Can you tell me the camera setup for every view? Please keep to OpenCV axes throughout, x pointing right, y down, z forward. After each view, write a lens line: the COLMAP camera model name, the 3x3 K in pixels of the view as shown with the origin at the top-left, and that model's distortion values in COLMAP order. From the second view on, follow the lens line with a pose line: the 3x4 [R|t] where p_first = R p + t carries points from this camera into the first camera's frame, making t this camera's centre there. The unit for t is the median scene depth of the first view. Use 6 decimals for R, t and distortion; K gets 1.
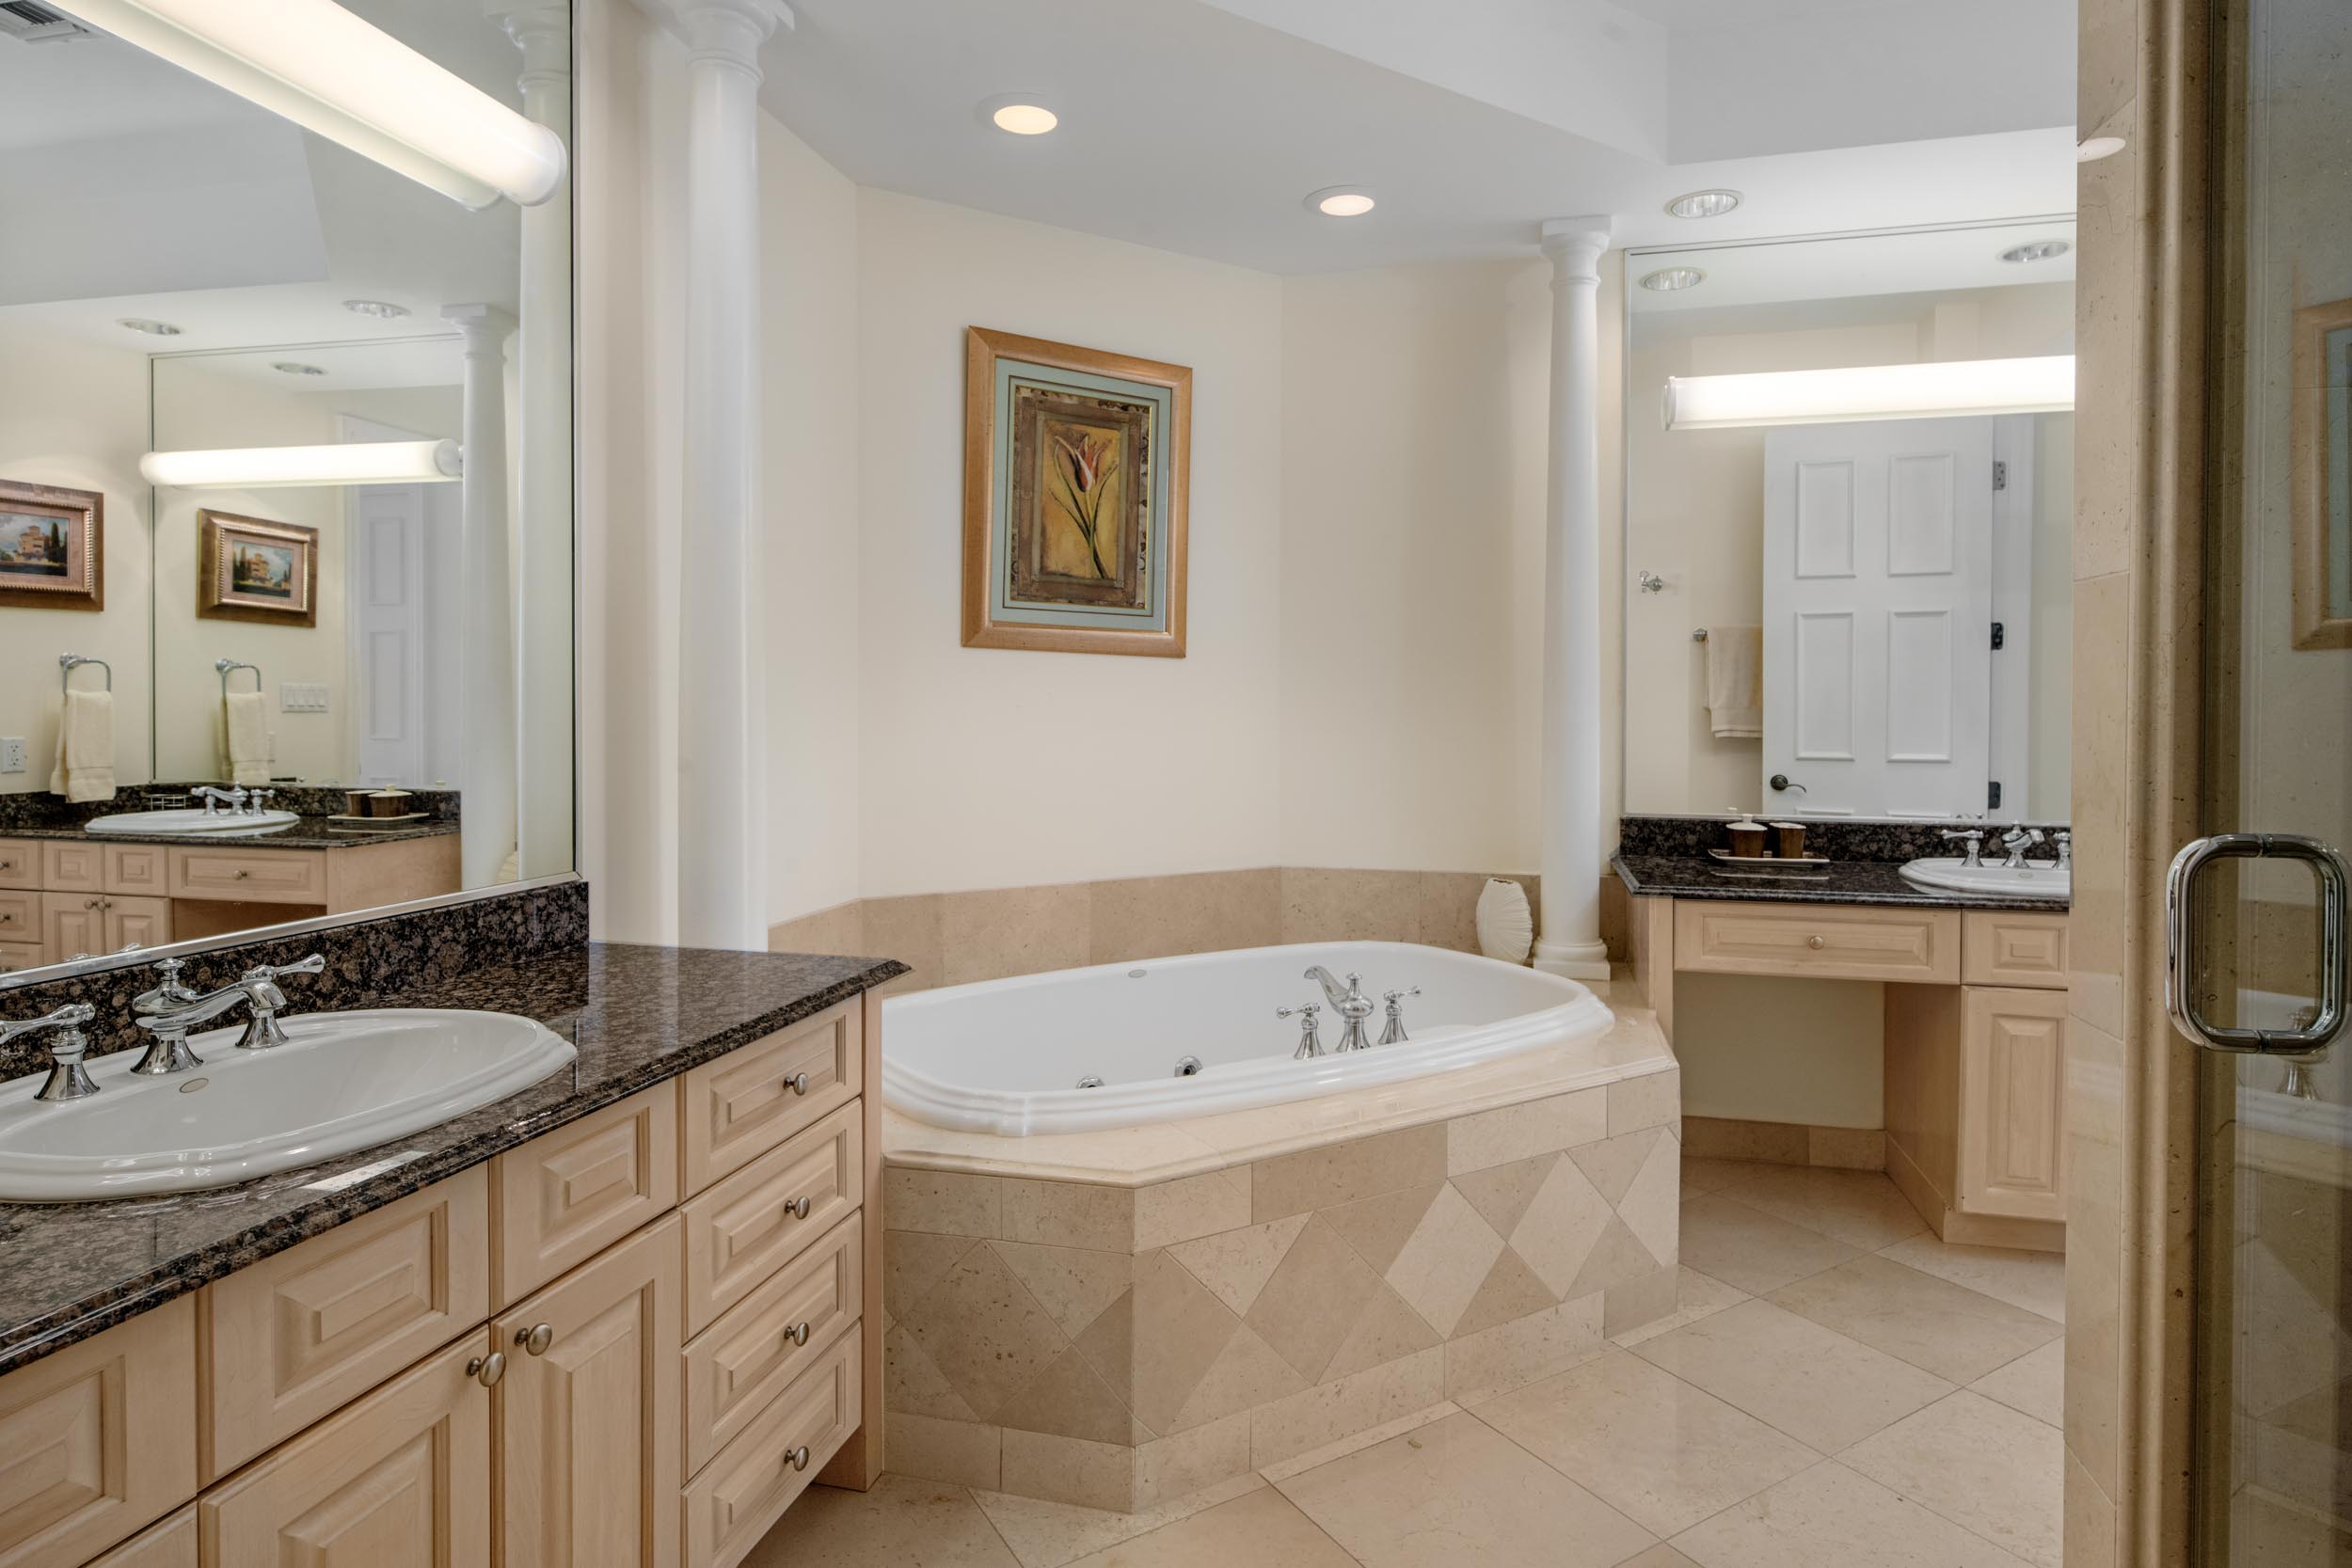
lens RADIAL K [[1257.1, 0, 1177.6], [0, 1257.1, 729.0], [0, 0, 1]] dist [-0.002550, -0.000559]
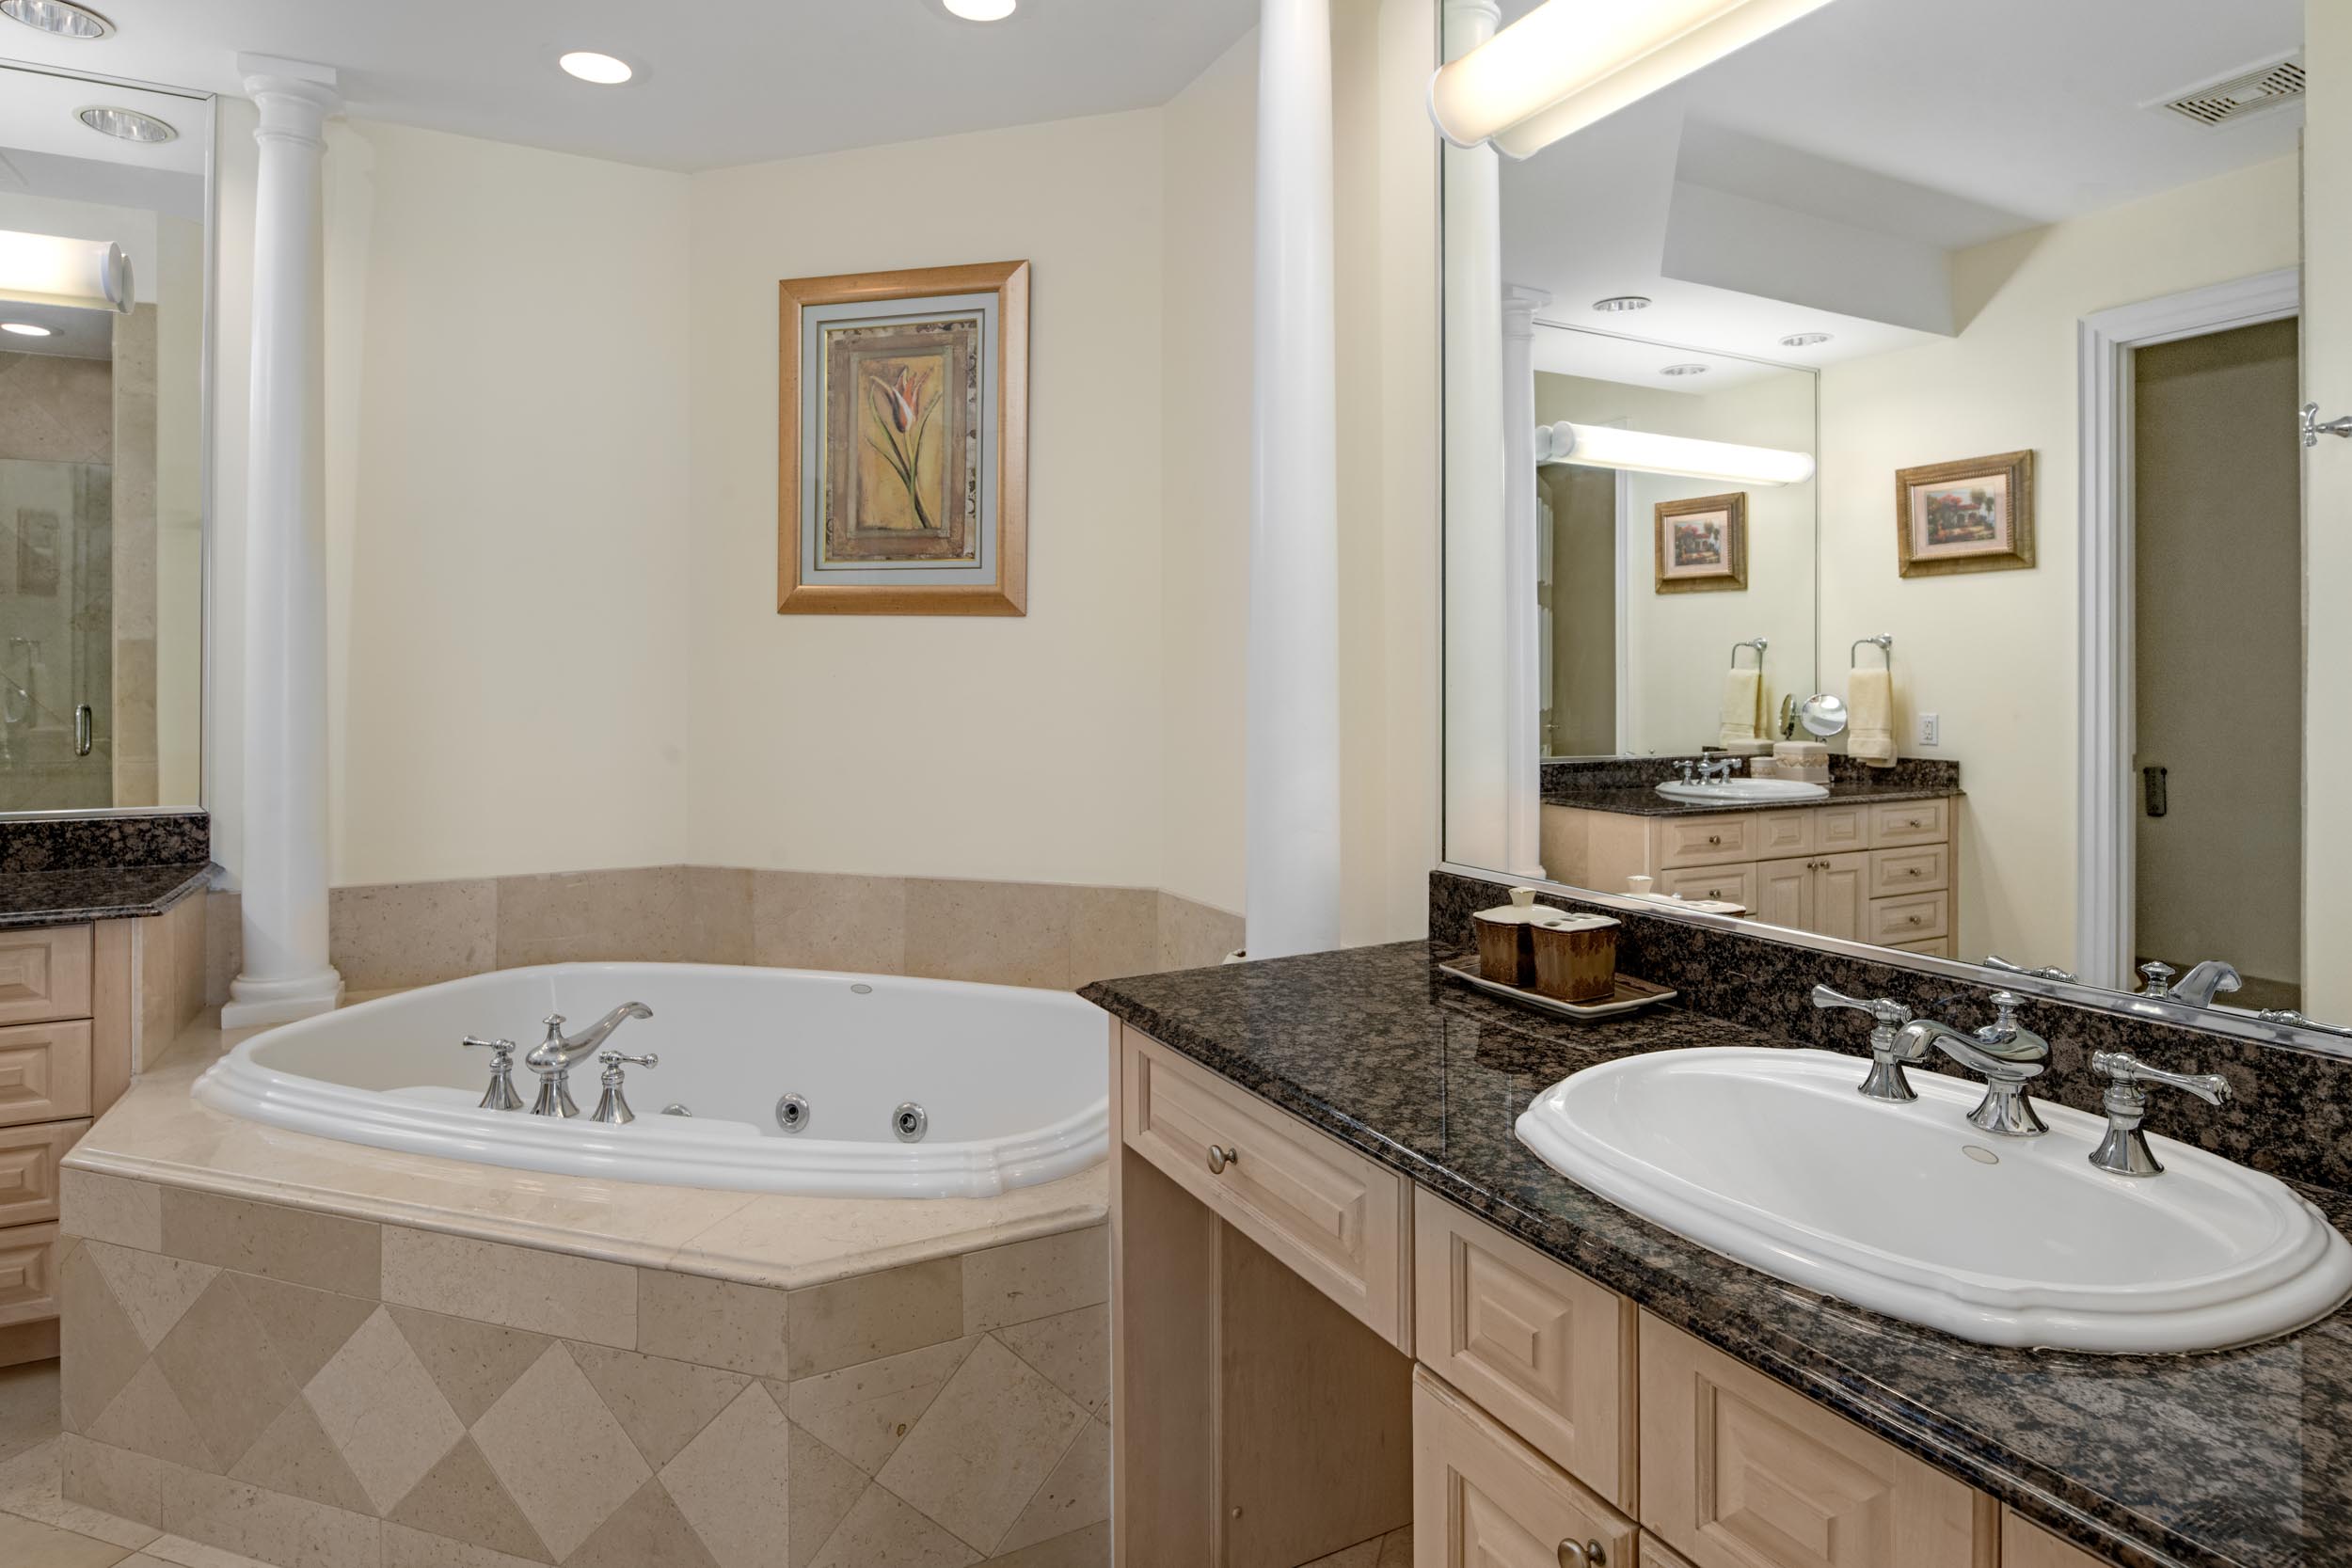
lens RADIAL K [[1286.0, 0, 1174.7], [0, 1286.0, 667.6], [0, 0, 1]] dist [-0.006008, -0.001613]
pose [[0.665232, -0.006259, -0.746610, 0.737142], [-0.012288, 0.999738, -0.019329, -0.008908], [0.746535, 0.022033, 0.664981, 0.556318]]
